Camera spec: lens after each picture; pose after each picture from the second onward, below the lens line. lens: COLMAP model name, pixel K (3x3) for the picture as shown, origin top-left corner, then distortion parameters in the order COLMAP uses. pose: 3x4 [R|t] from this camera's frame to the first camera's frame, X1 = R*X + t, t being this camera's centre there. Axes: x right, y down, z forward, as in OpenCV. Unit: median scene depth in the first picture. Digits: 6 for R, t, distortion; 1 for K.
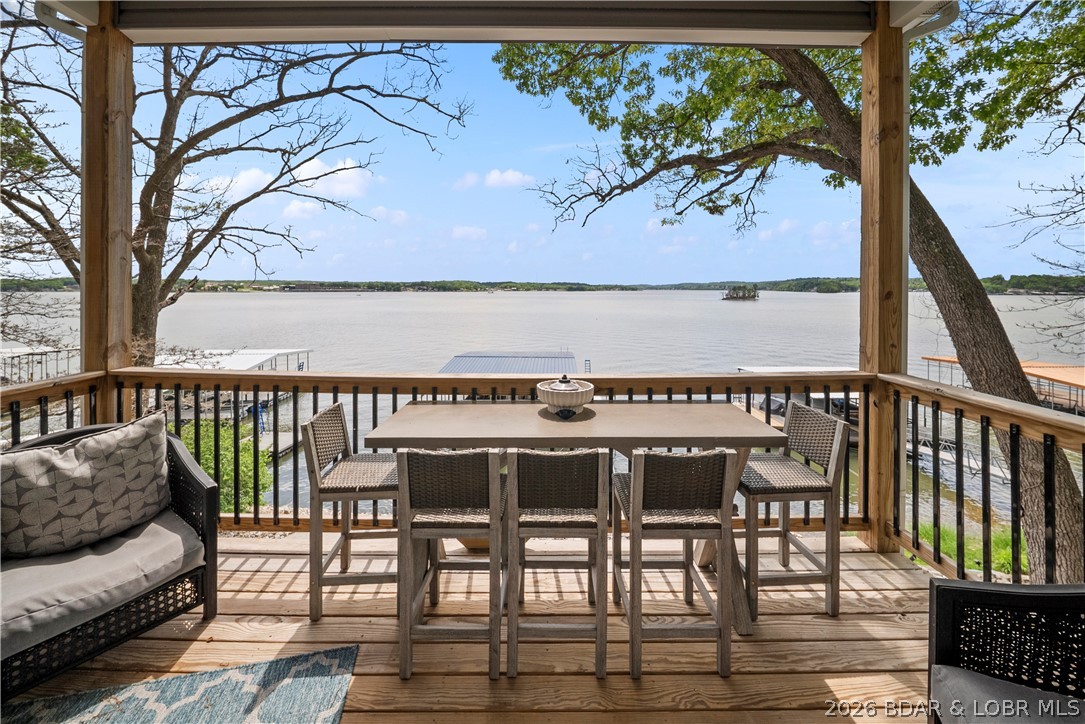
lens RADIAL K [[402.2, 0, 547.6], [0, 402.2, 297.9], [0, 0, 1]] dist [-0.001616, -0.000333]
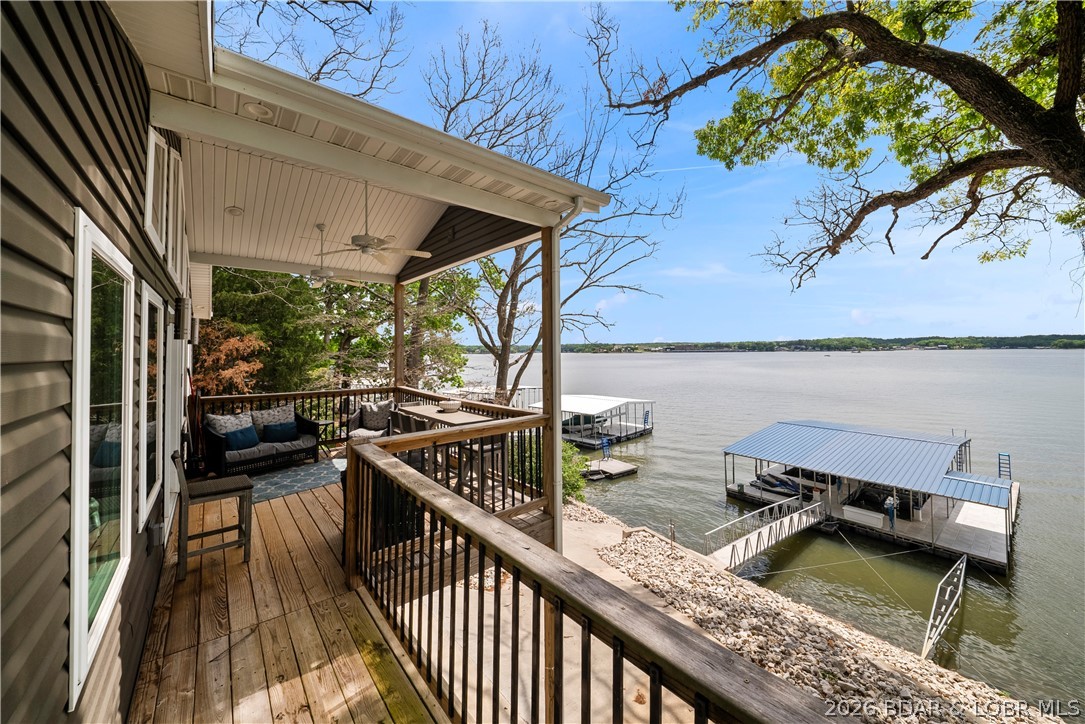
lens RADIAL K [[392.6, 0, 548.7], [0, 392.6, 339.7], [0, 0, 1]] dist [-0.000099, -0.000156]
pose [[0.642035, -0.029497, -0.766108, 0.438061], [-0.006015, 0.999035, -0.043506, -0.014194], [0.766652, 0.032540, 0.641238, -0.027292]]
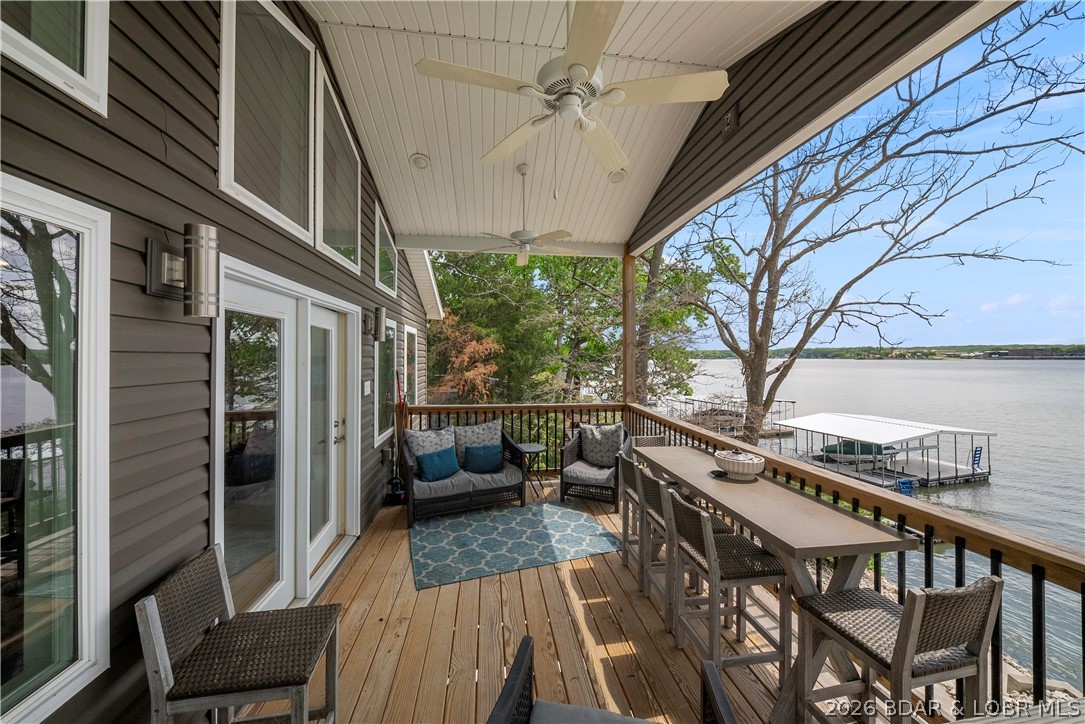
lens RADIAL K [[398.0, 0, 550.3], [0, 398.0, 356.6], [0, 0, 1]] dist [-0.000504, -0.000285]
pose [[0.152348, -0.003177, -0.988322, 0.218776], [-0.017494, 0.999829, -0.005911, -0.013320], [0.988172, 0.018191, 0.152266, 0.040506]]
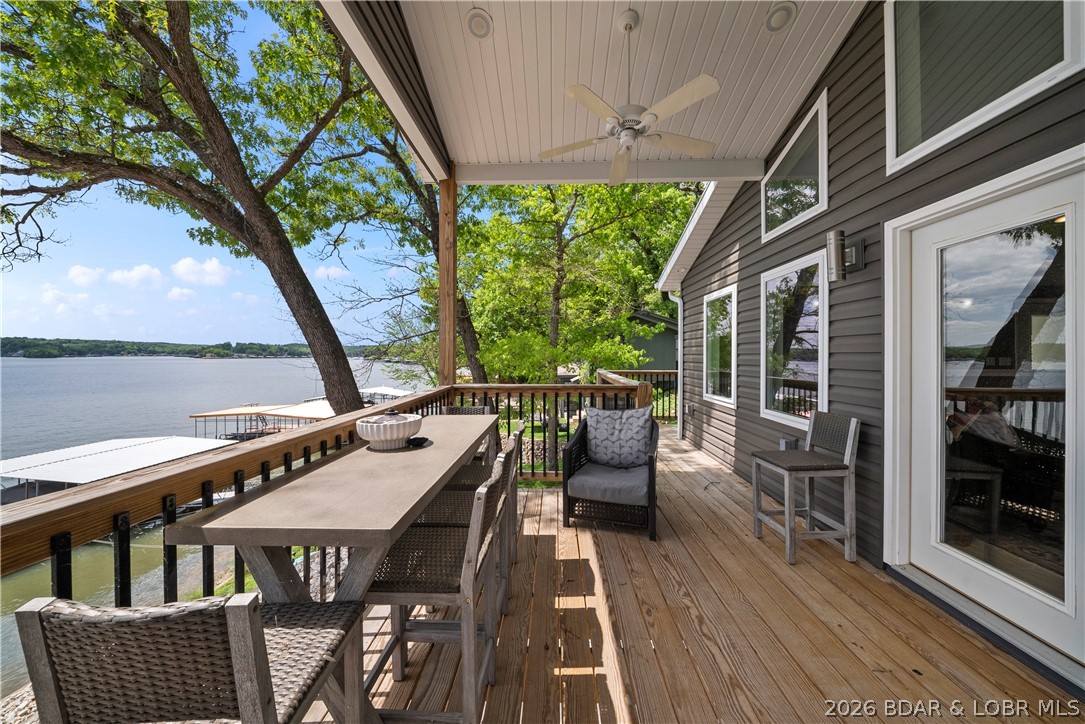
lens RADIAL K [[384.5, 0, 541.5], [0, 384.5, 353.4], [0, 0, 1]] dist [-0.007807, -0.000163]
pose [[0.040346, 0.004669, 0.999175, -0.151377], [0.017759, 0.999828, -0.005389, 0.014717], [-0.999028, 0.017962, 0.040256, 0.111776]]
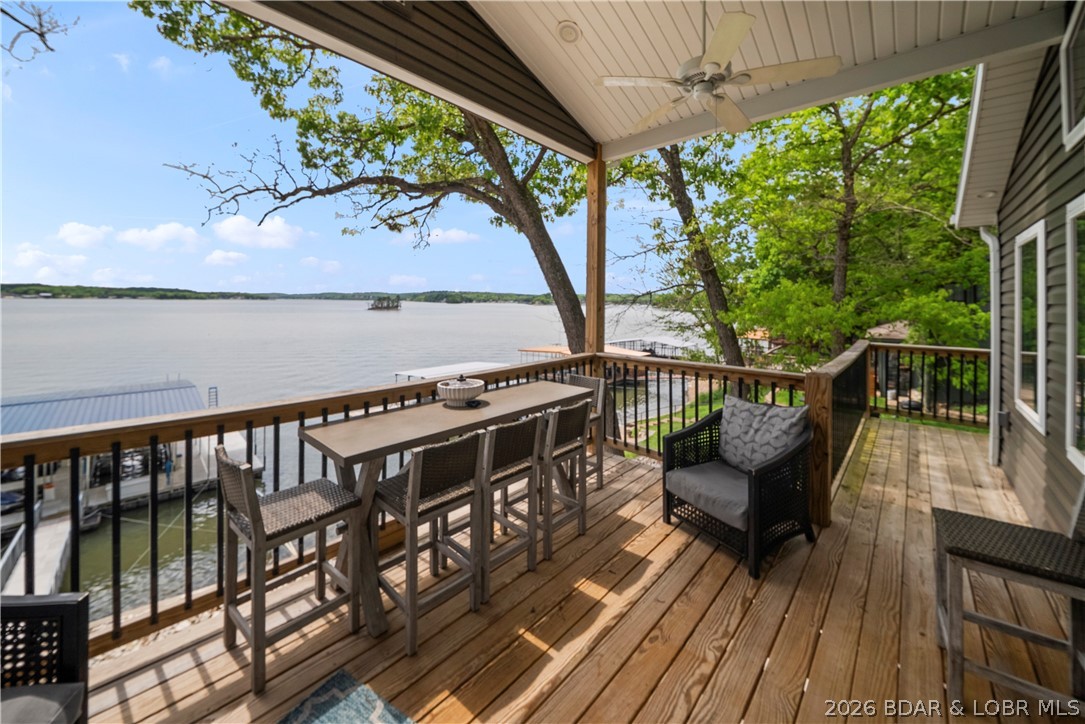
lens RADIAL K [[399.3, 0, 538.5], [0, 399.3, 299.2], [0, 0, 1]] dist [-0.013070, -0.000162]
pose [[0.683453, 0.012387, 0.729890, -0.127127], [0.004243, 0.999772, -0.020940, -0.002918], [-0.729983, 0.017409, 0.683244, -0.004045]]
